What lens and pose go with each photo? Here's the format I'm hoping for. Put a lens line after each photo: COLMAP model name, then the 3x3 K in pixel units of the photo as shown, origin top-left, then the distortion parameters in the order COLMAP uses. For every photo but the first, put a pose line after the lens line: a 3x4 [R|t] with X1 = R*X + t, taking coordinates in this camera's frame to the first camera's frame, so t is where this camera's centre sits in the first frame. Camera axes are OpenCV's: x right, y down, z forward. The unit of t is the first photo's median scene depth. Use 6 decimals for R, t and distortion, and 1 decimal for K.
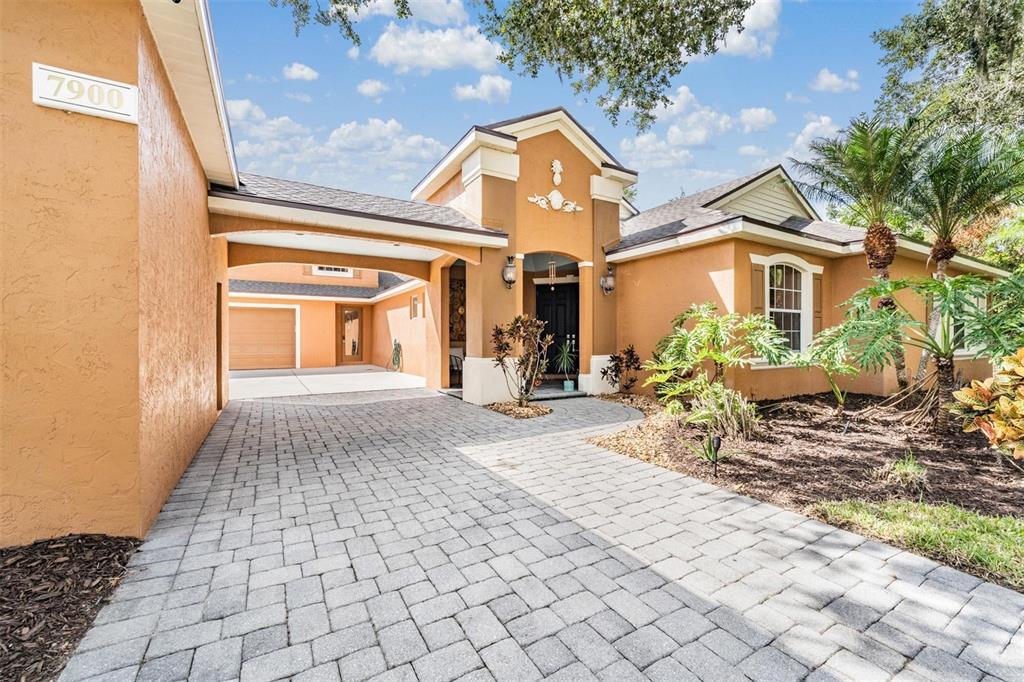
lens RADIAL K [[414.6, 0, 520.1], [0, 414.6, 340.5], [0, 0, 1]] dist [-0.000214, -0.001111]
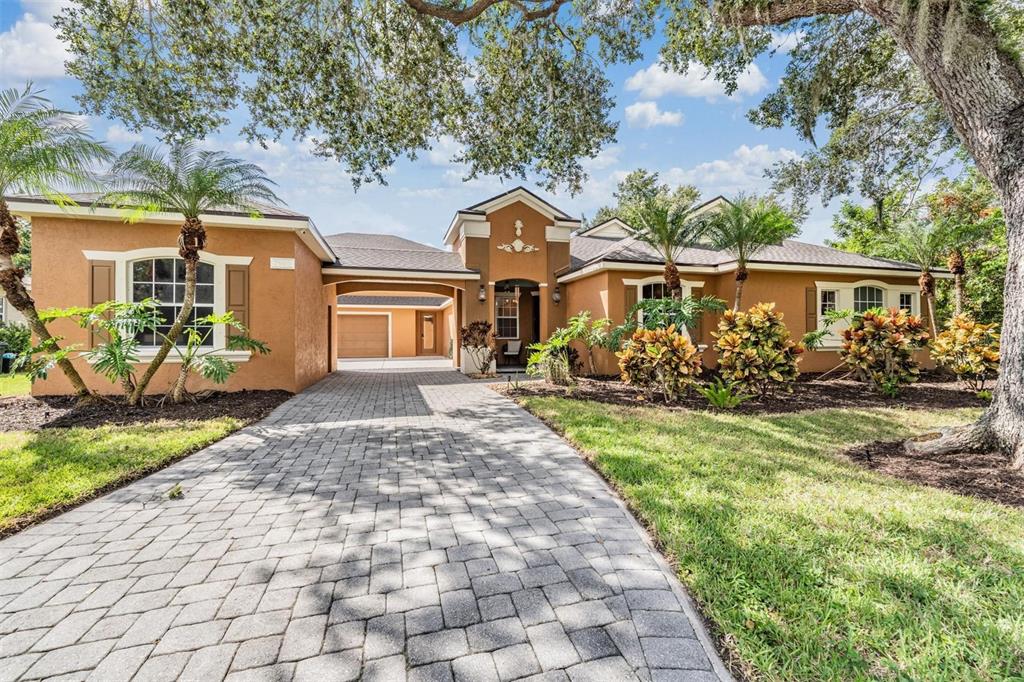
lens RADIAL K [[414.6, 0, 518.0], [0, 414.6, 333.2], [0, 0, 1]] dist [-0.000214, -0.001111]
pose [[0.969262, -0.007466, -0.245916, 0.477827], [0.004319, 0.999902, -0.013334, 0.011391], [0.245991, 0.011862, 0.969199, -0.522748]]
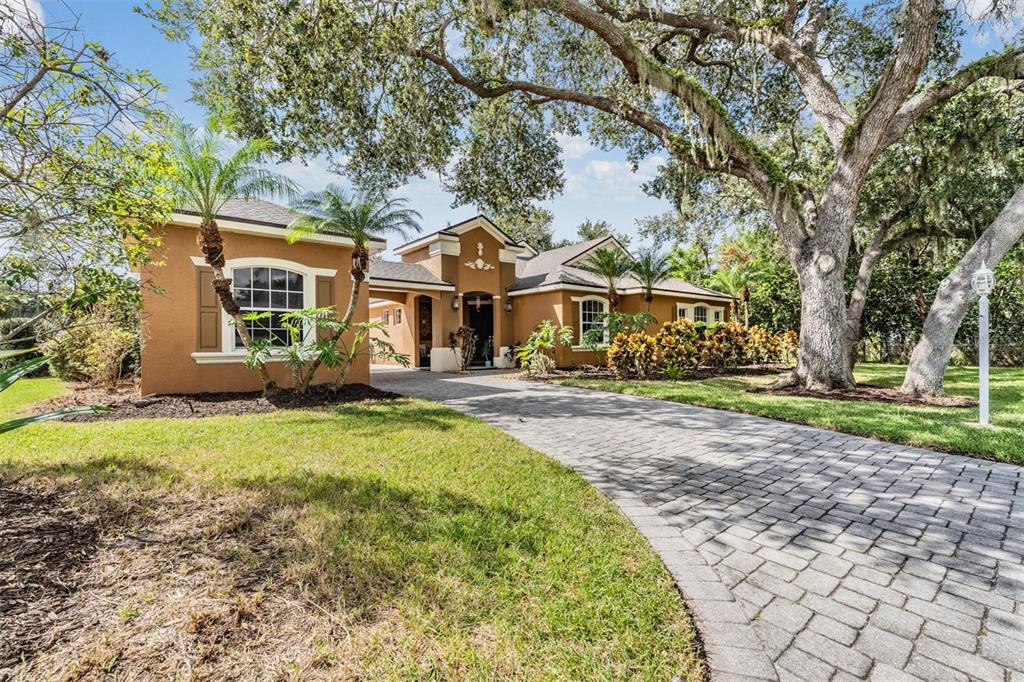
lens RADIAL K [[414.6, 0, 518.4], [0, 414.6, 340.2], [0, 0, 1]] dist [-0.000214, -0.001111]
pose [[0.988204, -0.008989, 0.152877, -0.031405], [0.009812, 0.999941, -0.004629, 0.017701], [-0.152826, 0.006075, 0.988234, -0.904451]]
